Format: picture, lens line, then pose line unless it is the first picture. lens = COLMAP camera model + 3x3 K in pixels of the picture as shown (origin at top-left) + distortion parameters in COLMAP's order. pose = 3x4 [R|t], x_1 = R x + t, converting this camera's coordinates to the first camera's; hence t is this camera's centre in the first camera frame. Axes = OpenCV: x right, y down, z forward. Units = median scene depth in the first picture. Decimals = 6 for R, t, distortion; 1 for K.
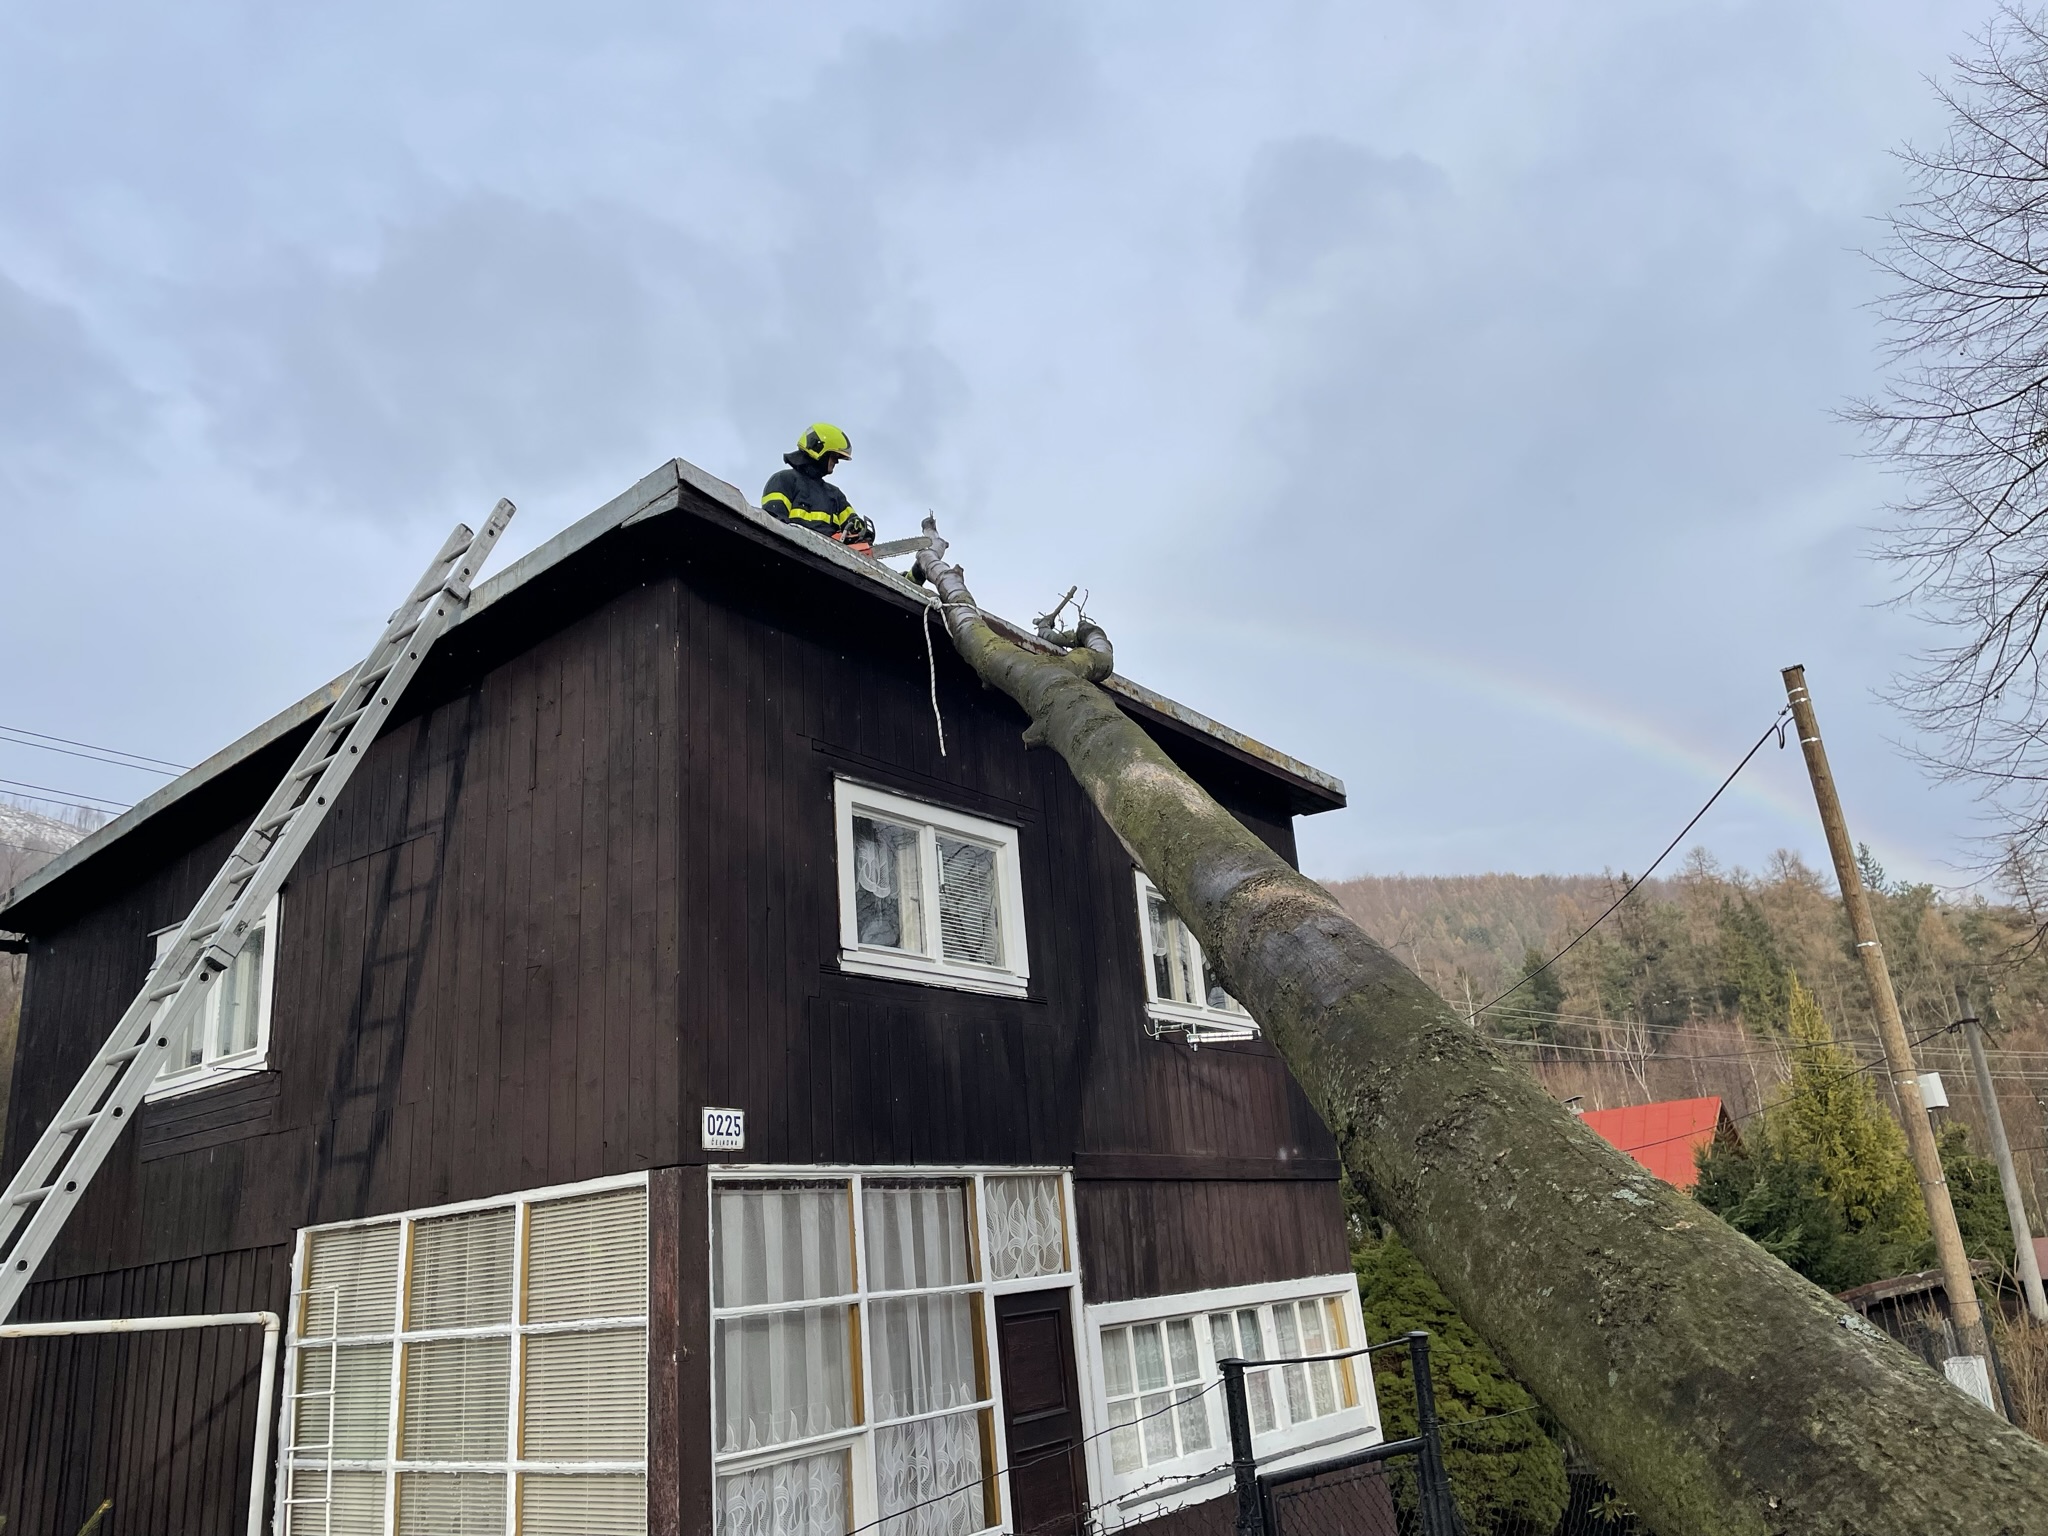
lens RADIAL K [[1522.8, 0, 1025.5], [0, 1522.8, 757.4], [0, 0, 1]] dist [0.094808, -0.121414]
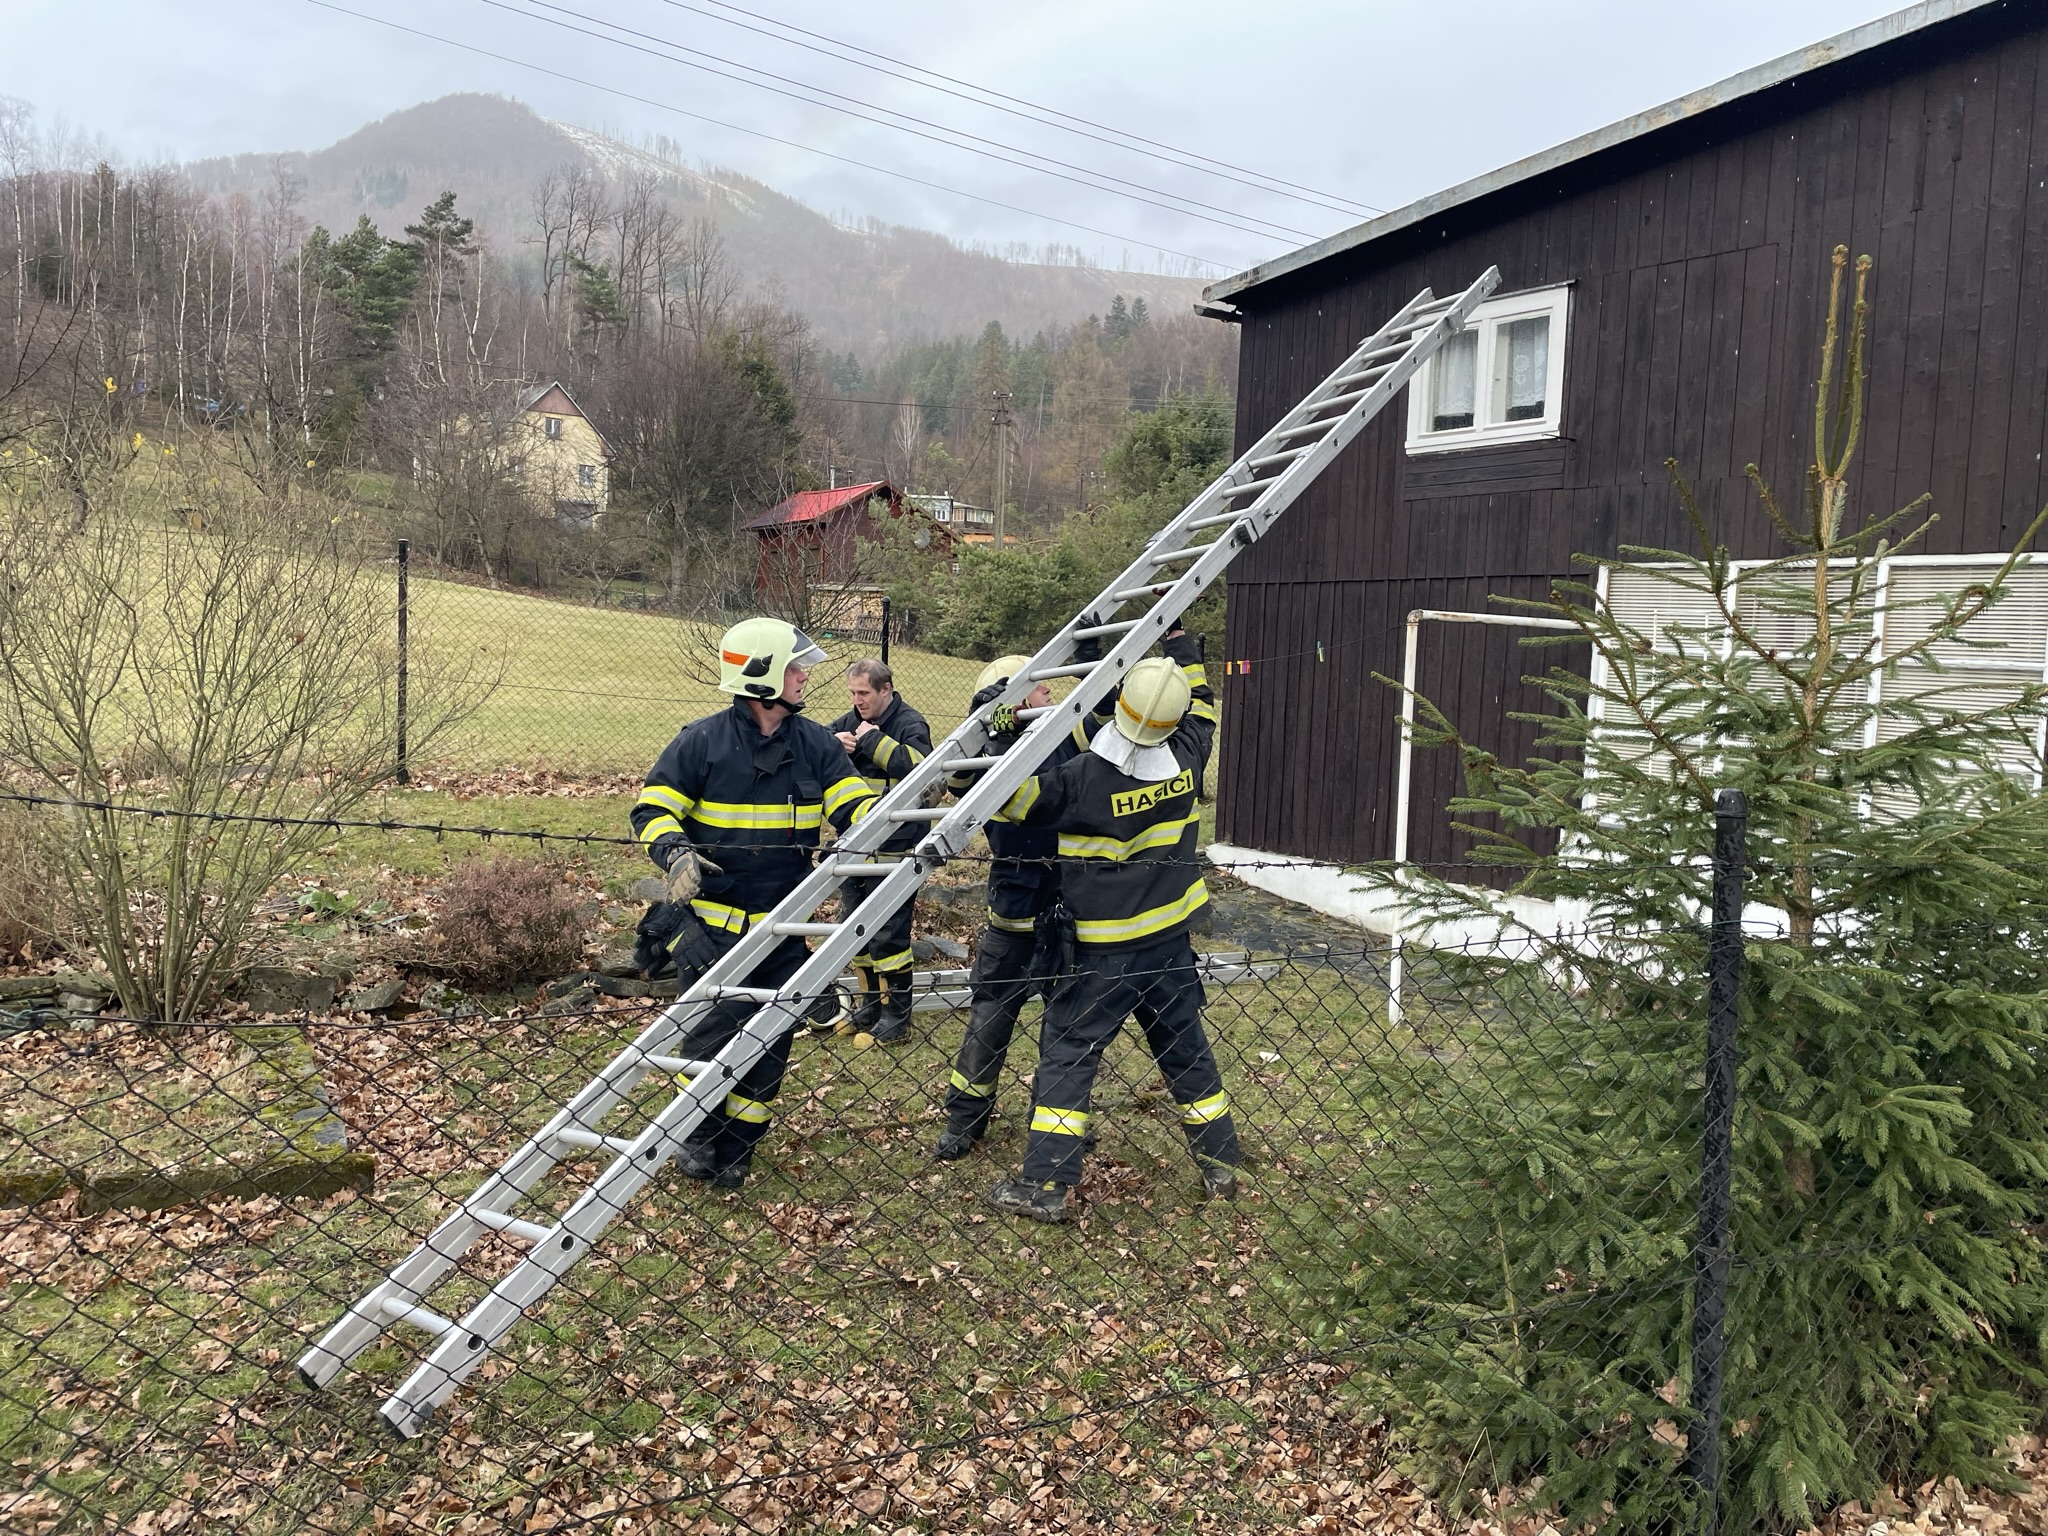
lens RADIAL K [[1528.1, 0, 1032.7], [0, 1528.1, 745.5], [0, 0, 1]] dist [0.081740, -0.102049]
pose [[0.947657, 0.134589, -0.289536, -0.519313], [-0.012052, 0.921248, 0.388789, -0.048943], [0.319061, -0.364949, 0.874650, -0.321367]]
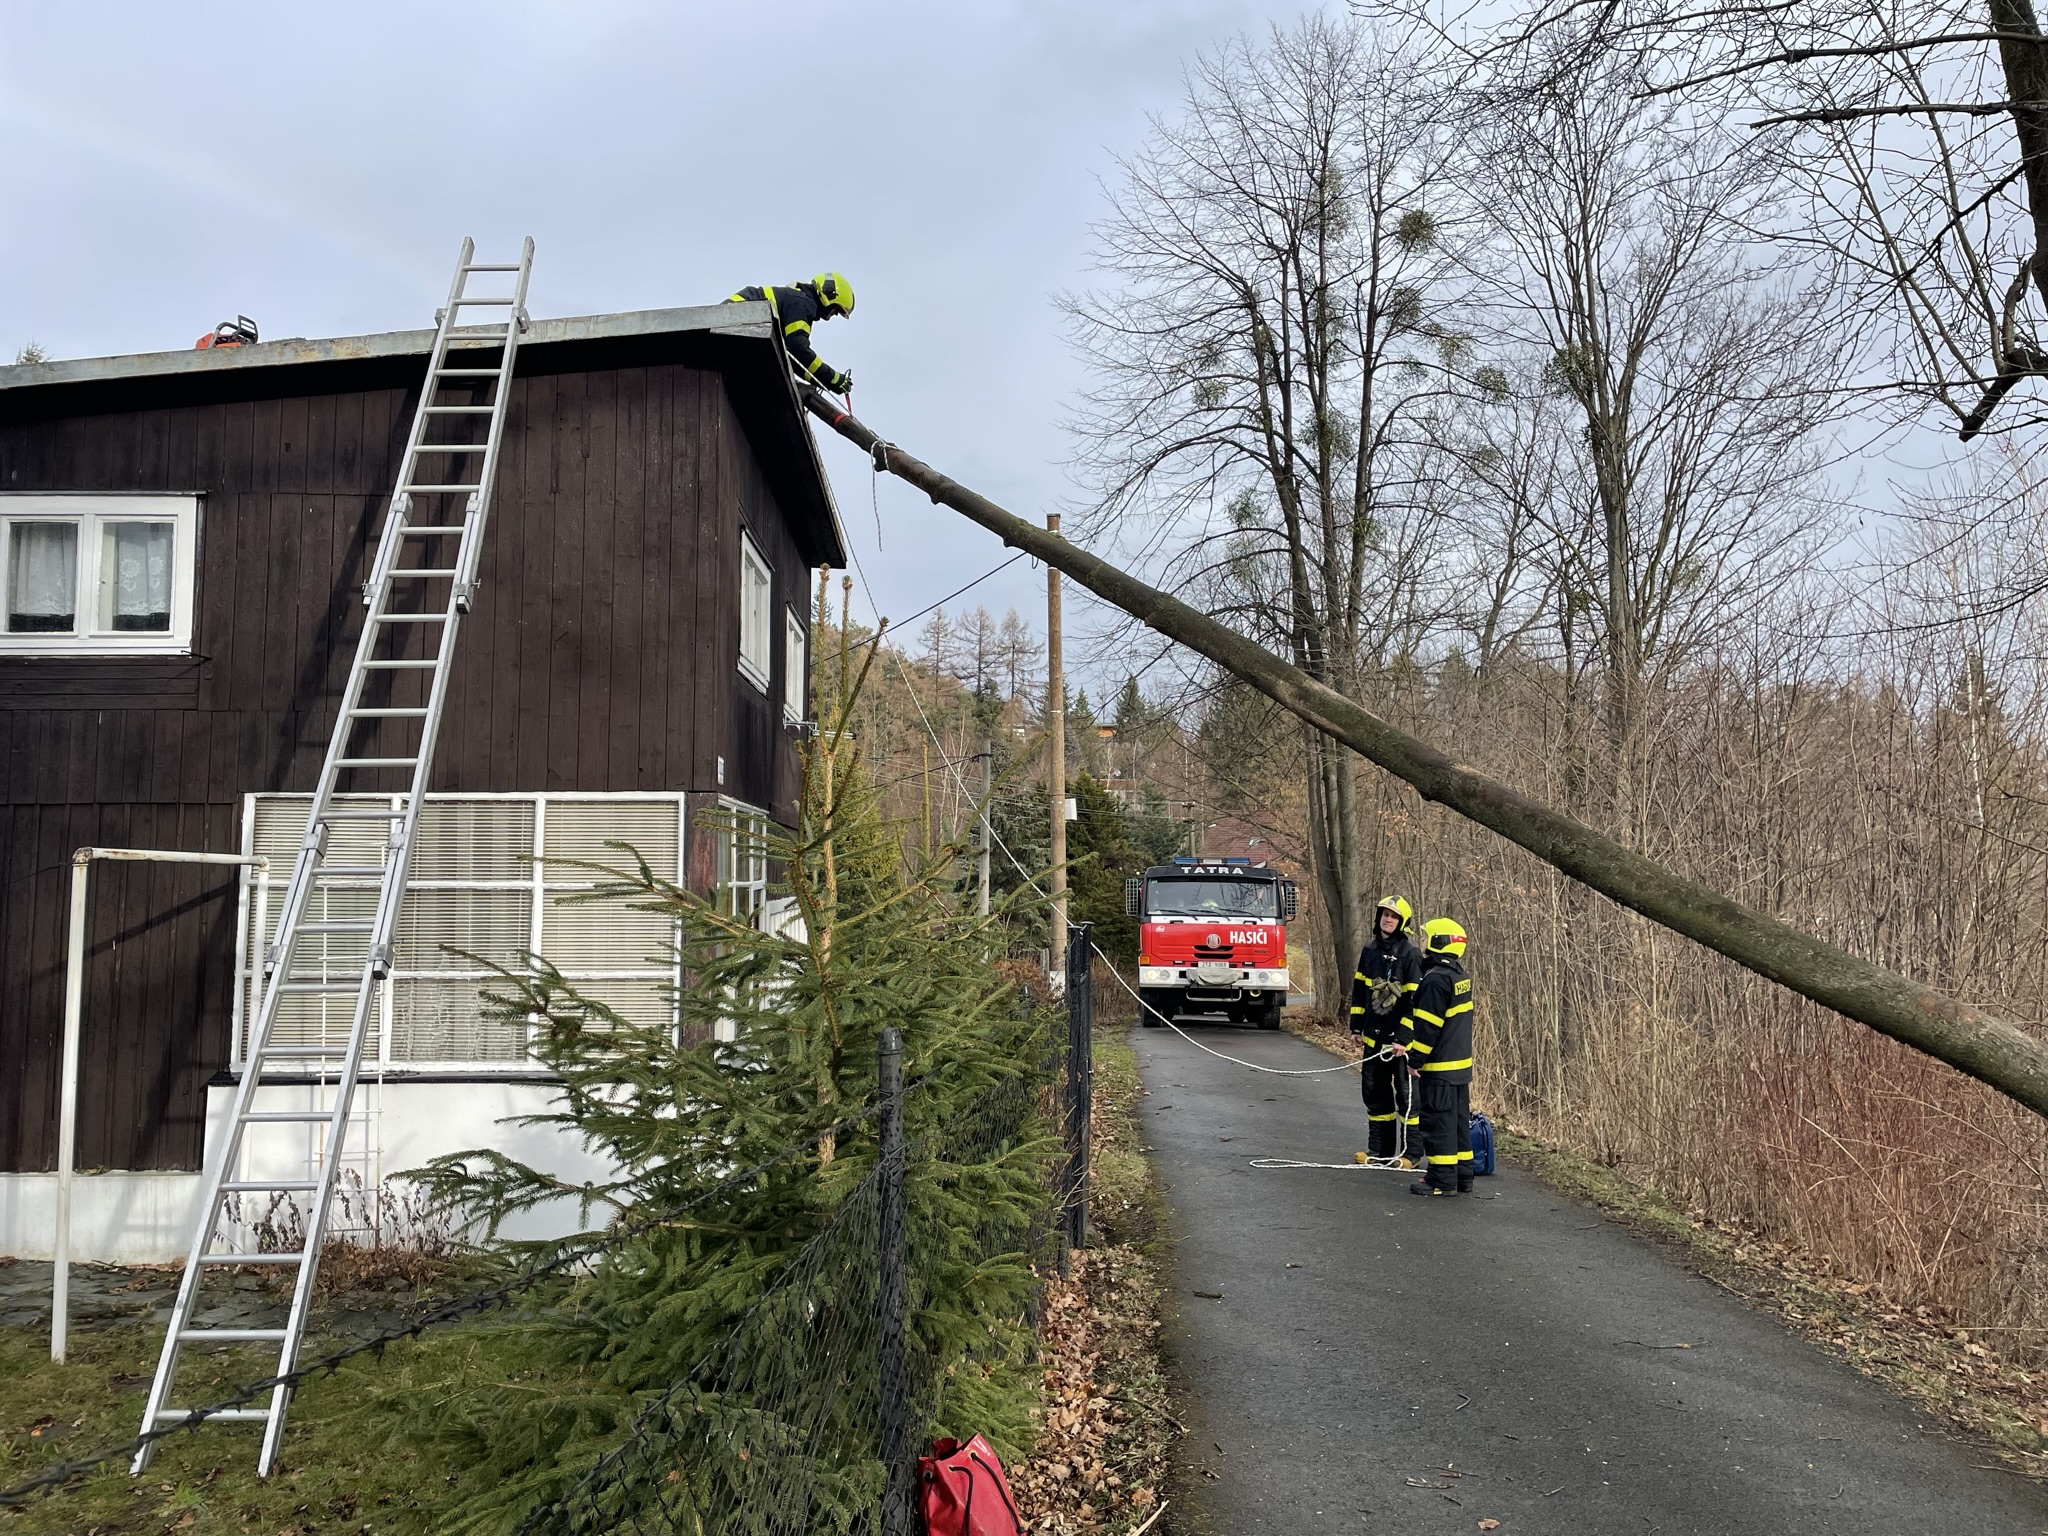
lens RADIAL K [[1516.0, 0, 1014.9], [0, 1516.0, 750.7], [0, 0, 1]] dist [0.107558, -0.147781]
pose [[0.784111, 0.130423, 0.606761, -0.725459], [-0.255601, 0.958768, 0.124224, -0.028549], [-0.565542, -0.252494, 0.785117, -0.268225]]
